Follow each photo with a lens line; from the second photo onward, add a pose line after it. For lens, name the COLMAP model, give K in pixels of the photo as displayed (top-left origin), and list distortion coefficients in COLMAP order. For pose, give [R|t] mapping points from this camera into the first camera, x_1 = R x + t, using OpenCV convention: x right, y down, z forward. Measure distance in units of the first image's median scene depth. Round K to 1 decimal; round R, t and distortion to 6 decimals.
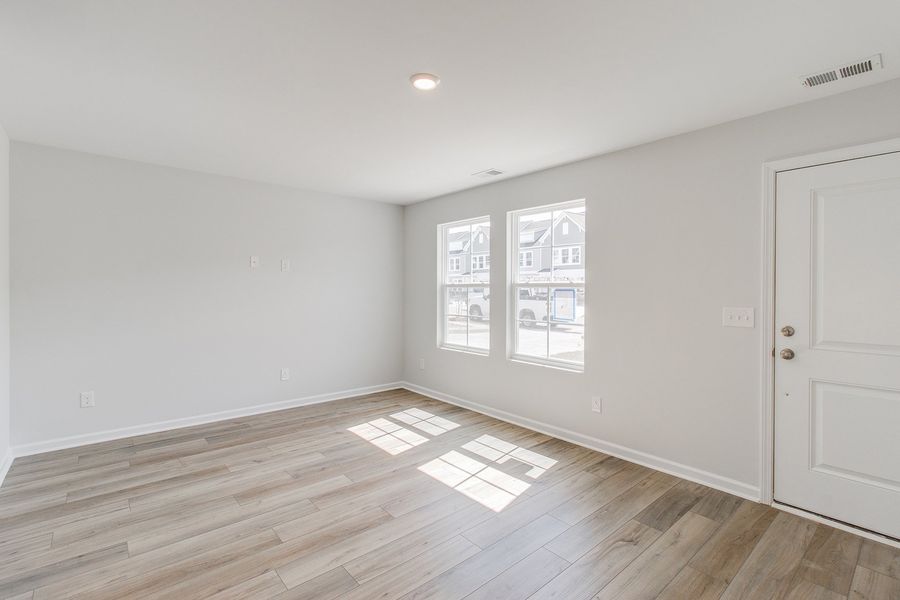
lens RADIAL K [[418.9, 0, 443.7], [0, 418.9, 292.8], [0, 0, 1]] dist [0.001200, -0.000327]
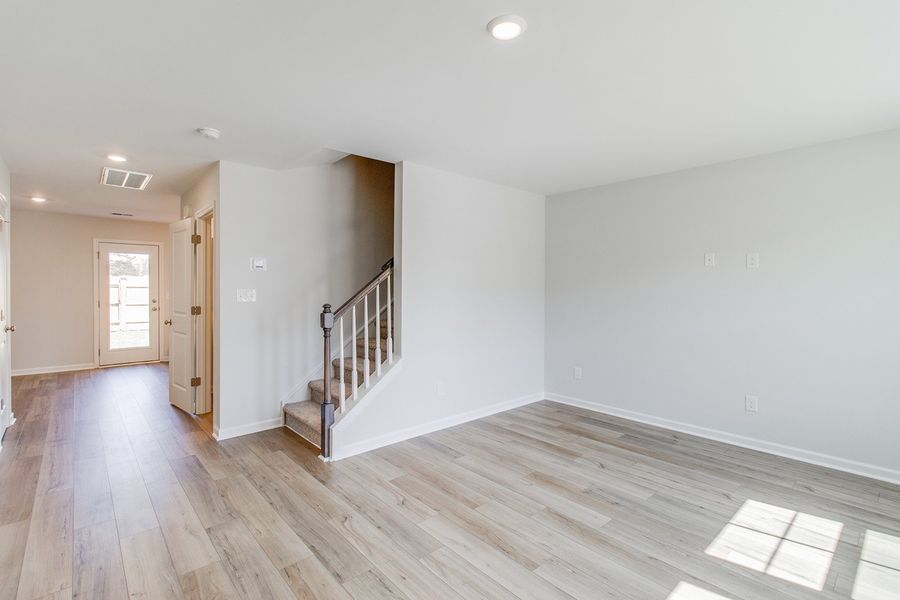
lens RADIAL K [[418.9, 0, 452.9], [0, 418.9, 292.8], [0, 0, 1]] dist [0.001200, -0.000327]
pose [[0.027801, 0.006065, -0.999595, 0.484931], [-0.015363, 0.999866, 0.005640, -0.002849], [0.999495, 0.015200, 0.027890, 0.574481]]
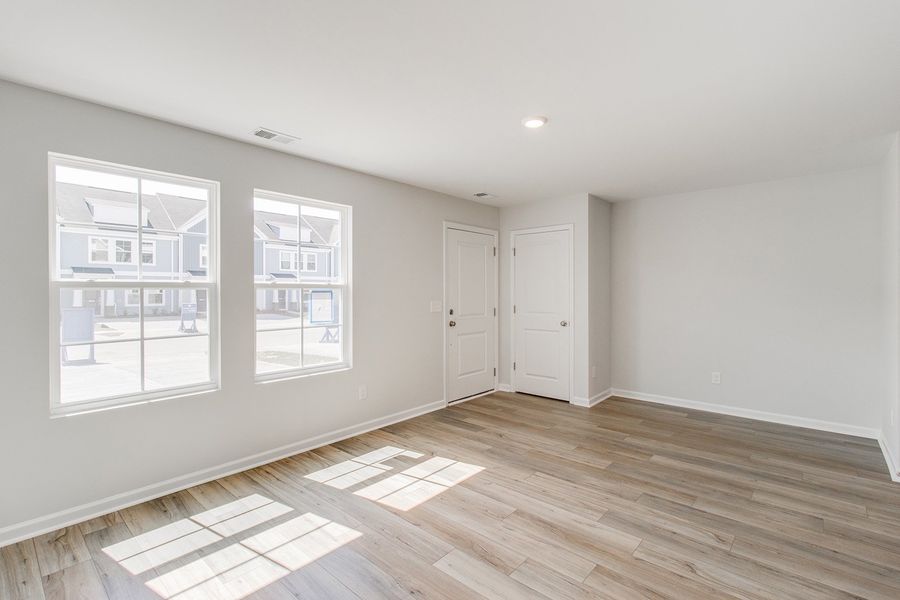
lens RADIAL K [[418.9, 0, 465.8], [0, 418.9, 292.7], [0, 0, 1]] dist [0.001200, -0.000327]
pose [[-0.162202, -0.010896, 0.986697, -0.794020], [0.011154, 0.999855, 0.012875, -0.013508], [-0.986695, 0.013094, -0.162056, 0.910760]]
